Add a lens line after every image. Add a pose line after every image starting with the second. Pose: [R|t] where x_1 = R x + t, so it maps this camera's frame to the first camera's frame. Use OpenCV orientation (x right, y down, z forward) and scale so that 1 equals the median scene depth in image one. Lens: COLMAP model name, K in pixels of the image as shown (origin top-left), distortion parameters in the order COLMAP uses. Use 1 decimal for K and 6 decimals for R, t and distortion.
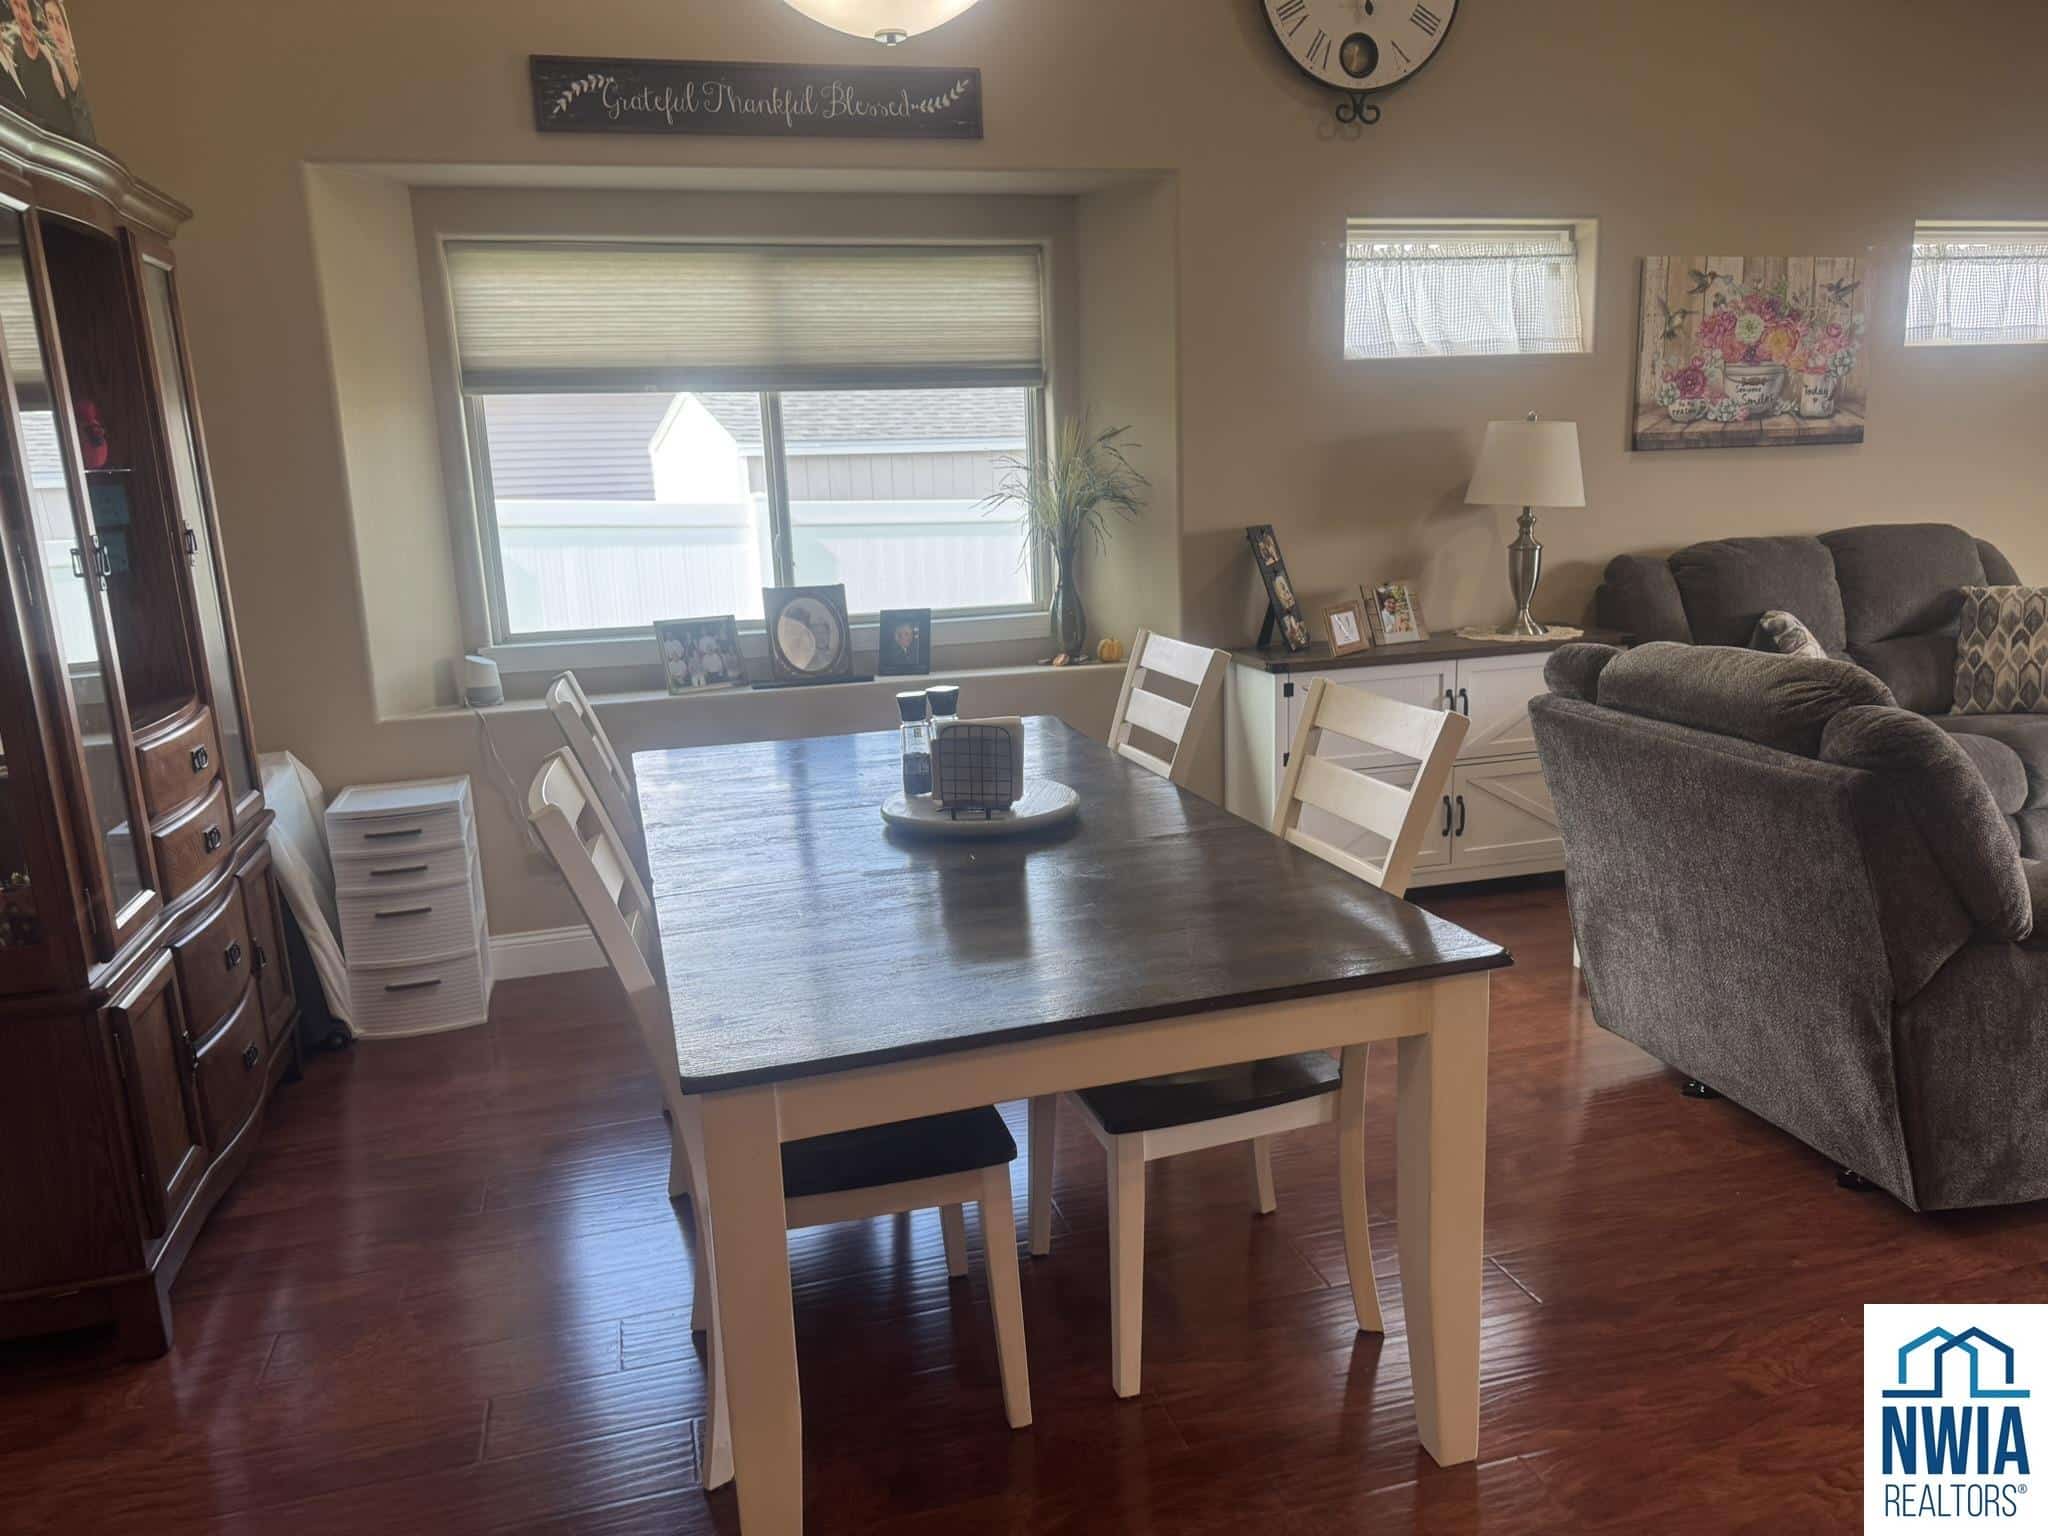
lens RADIAL K [[1451.8, 0, 1015.6], [0, 1451.8, 770.9], [0, 0, 1]] dist [0.061974, -0.070102]
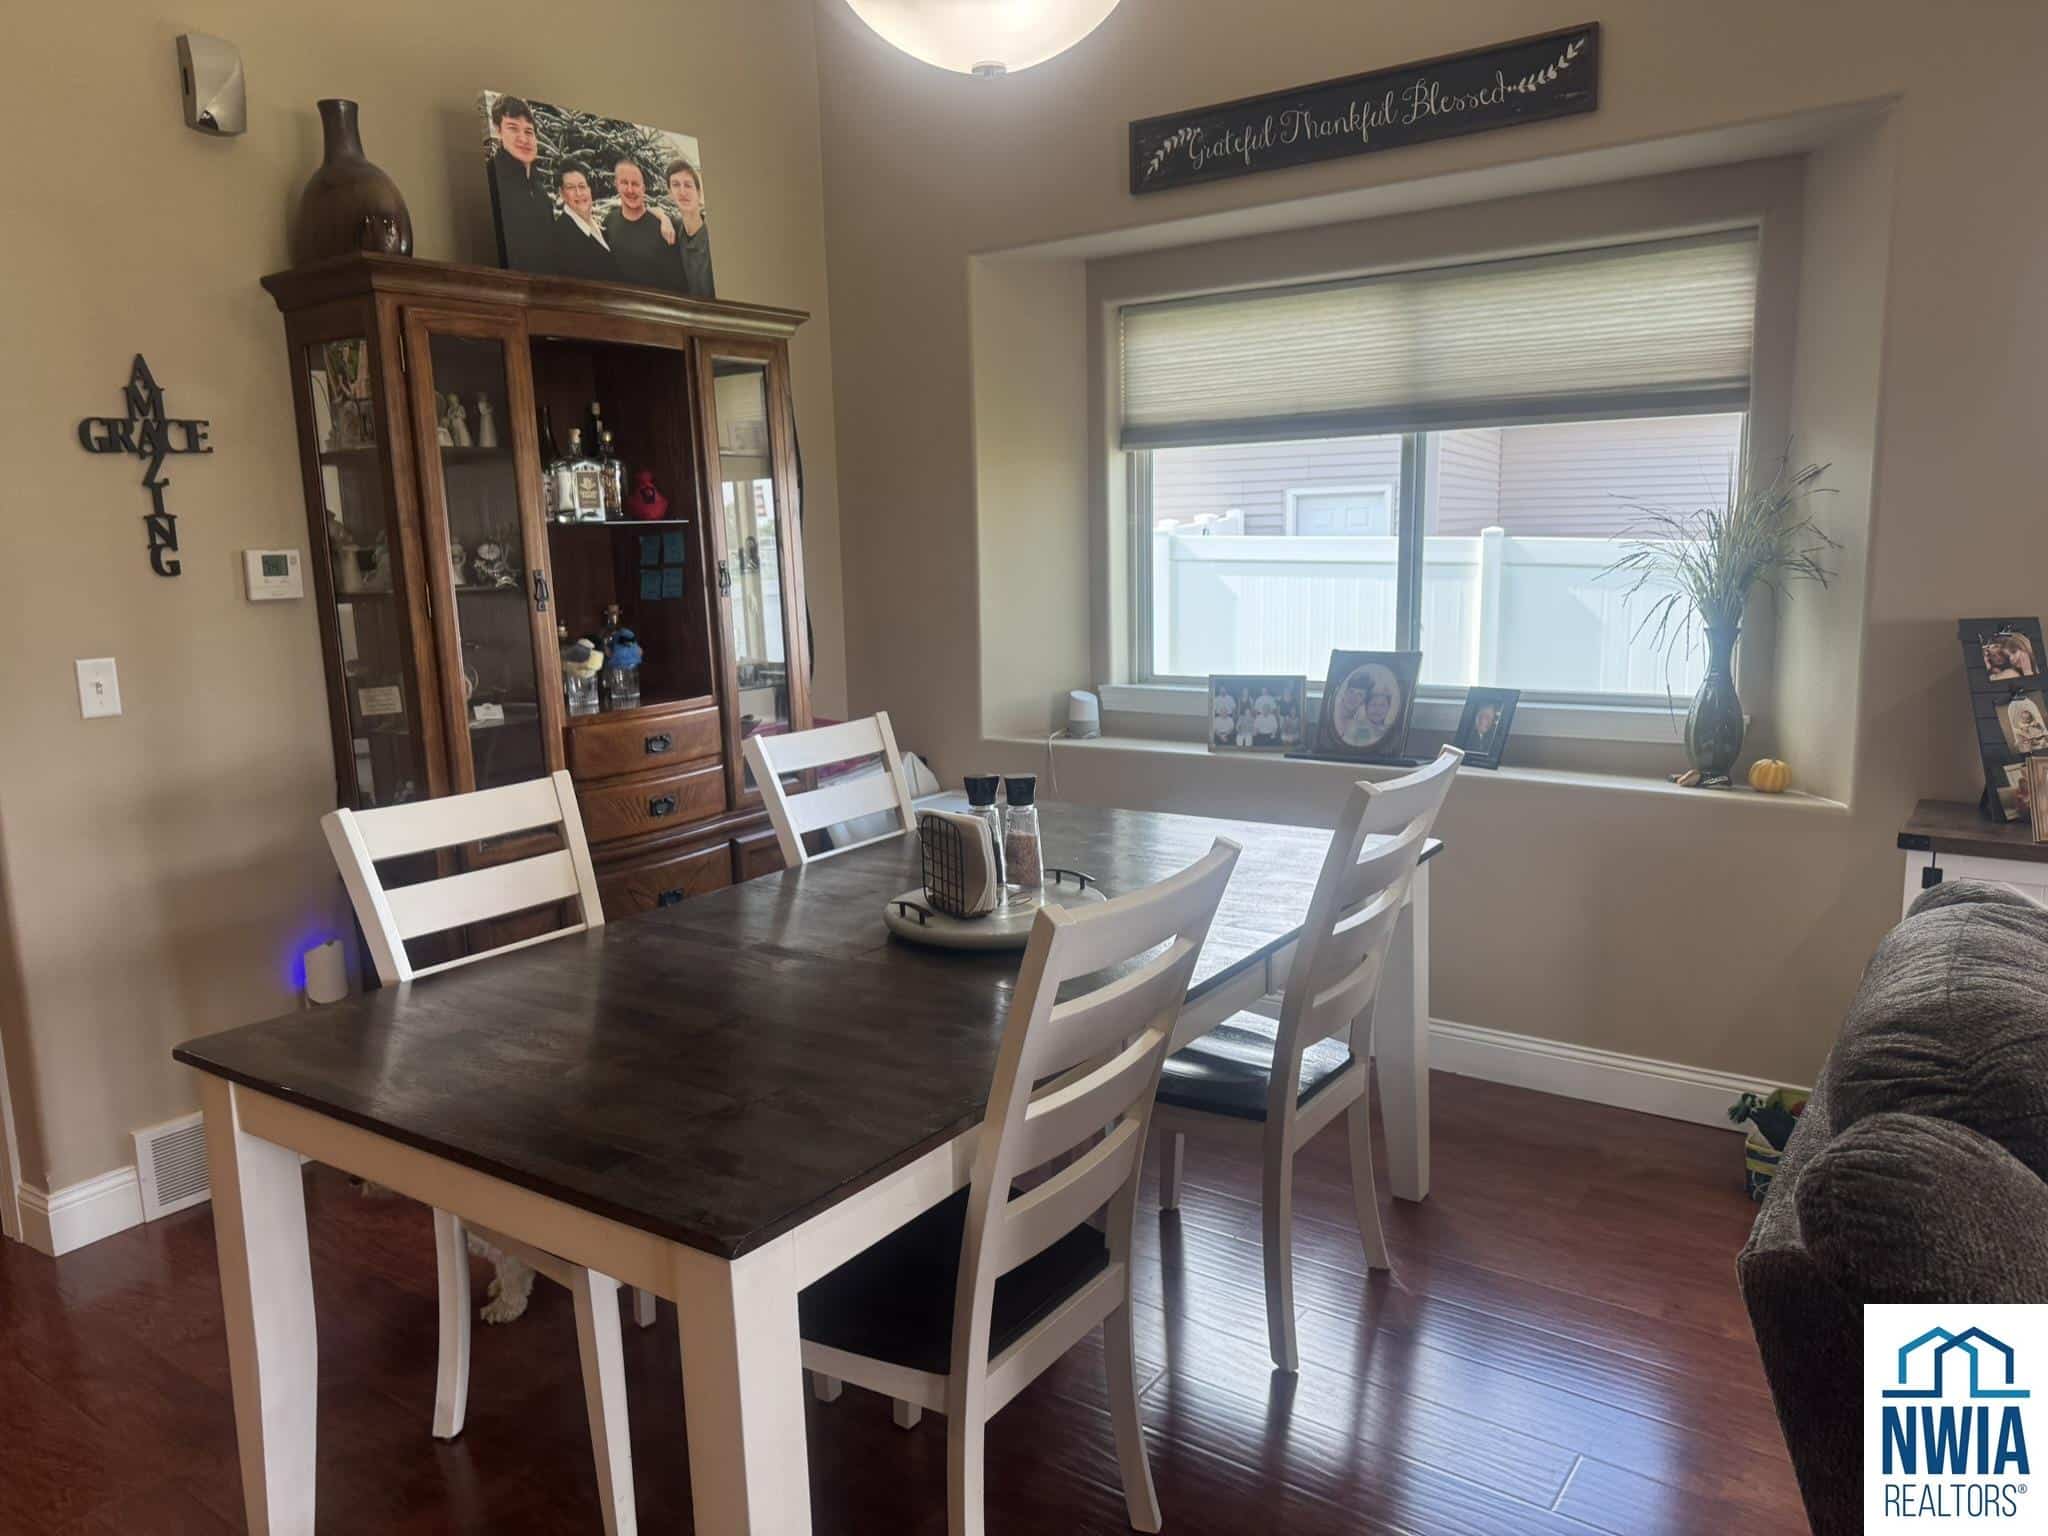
lens RADIAL K [[1451.8, 0, 1021.5], [0, 1451.8, 752.2], [0, 0, 1]] dist [0.061974, -0.070102]
pose [[0.643050, 0.136326, -0.753592, 0.358345], [-0.160864, 0.986120, 0.041124, -0.062115], [0.748738, 0.094781, 0.656054, 0.239772]]
